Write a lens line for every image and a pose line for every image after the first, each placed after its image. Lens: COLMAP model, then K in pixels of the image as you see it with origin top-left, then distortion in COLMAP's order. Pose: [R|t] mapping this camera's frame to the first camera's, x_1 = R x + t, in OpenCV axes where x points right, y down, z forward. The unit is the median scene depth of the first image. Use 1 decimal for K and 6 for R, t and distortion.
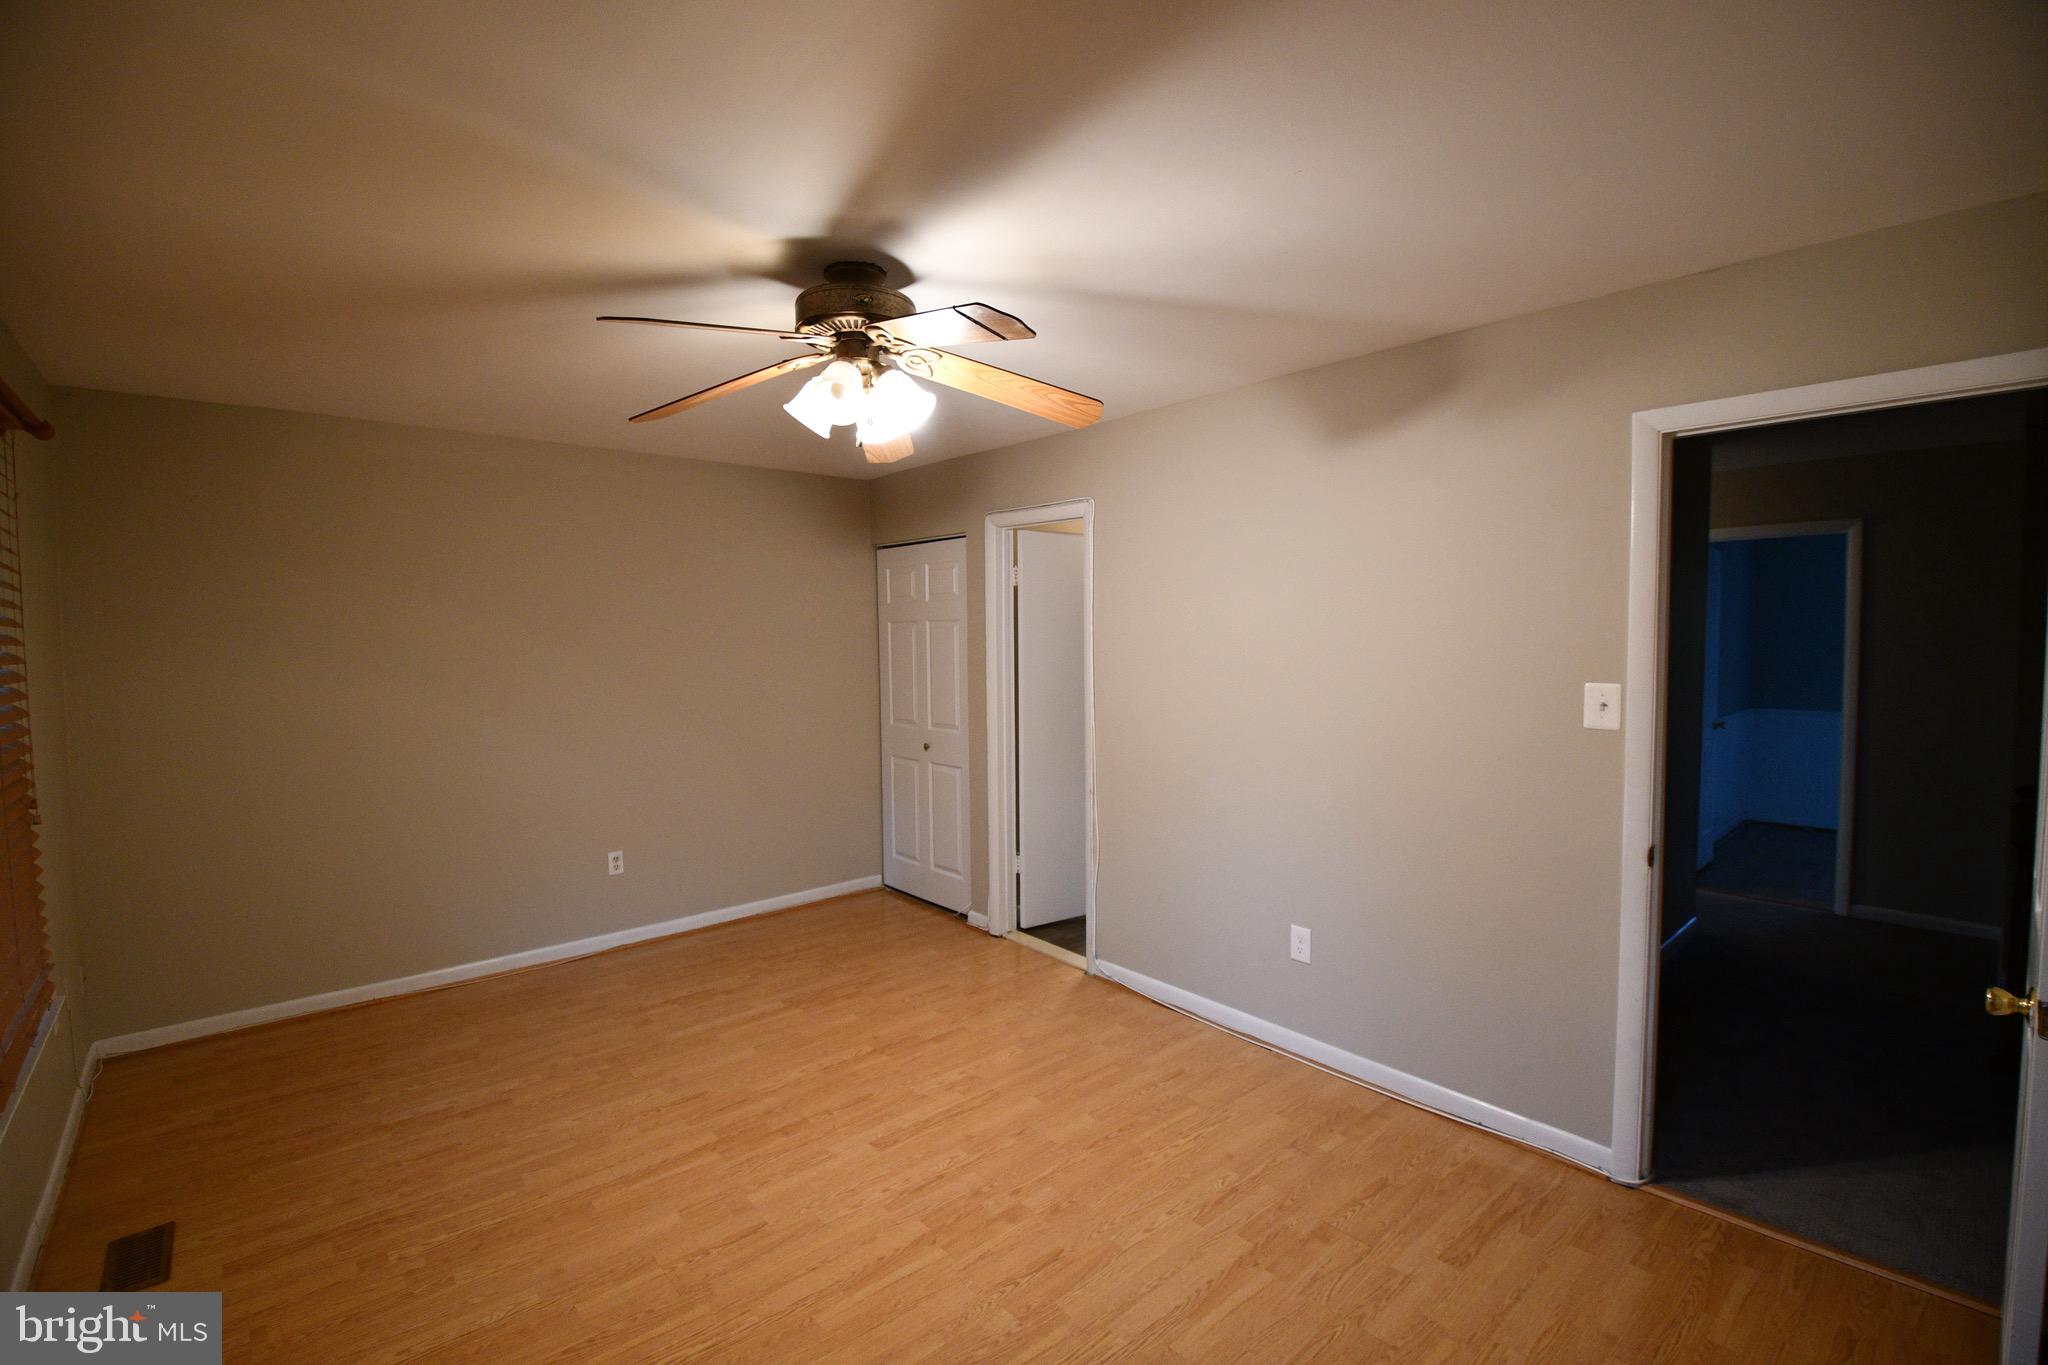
lens RADIAL K [[899.4, 0, 1000.7], [0, 899.4, 682.5], [0, 0, 1]] dist [0.002487, -0.000168]
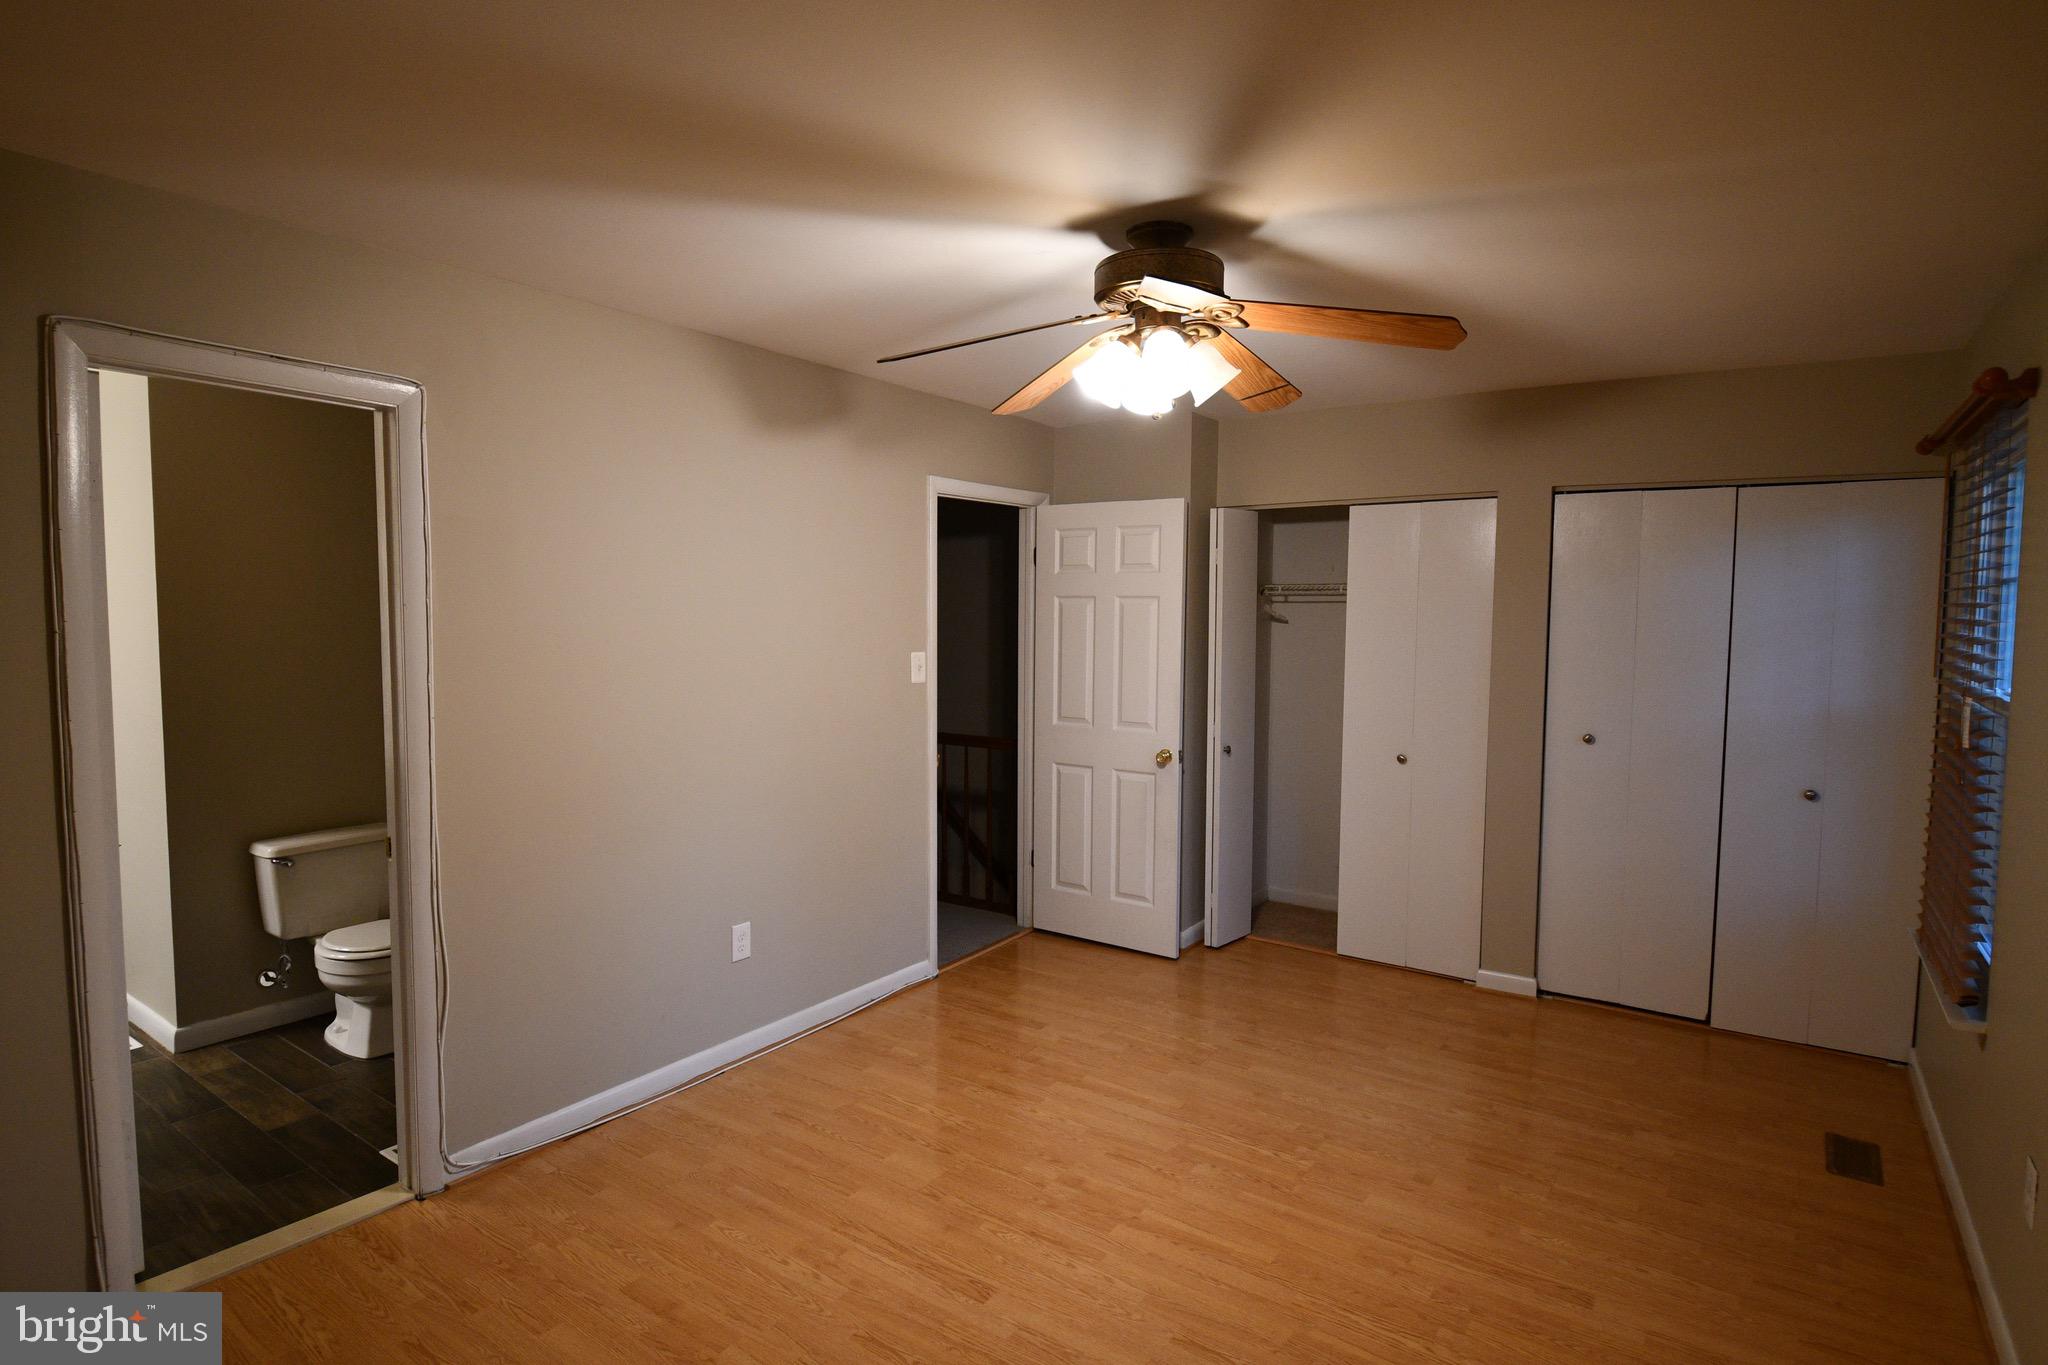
lens RADIAL K [[1072.5, 0, 1012.7], [0, 1072.5, 685.1], [0, 0, 1]] dist [0.042509, -0.051661]
pose [[-0.250938, -0.056488, 0.966354, -1.095782], [0.053473, 0.995963, 0.072105, -0.065289], [-0.966525, 0.069768, -0.246904, 1.291835]]
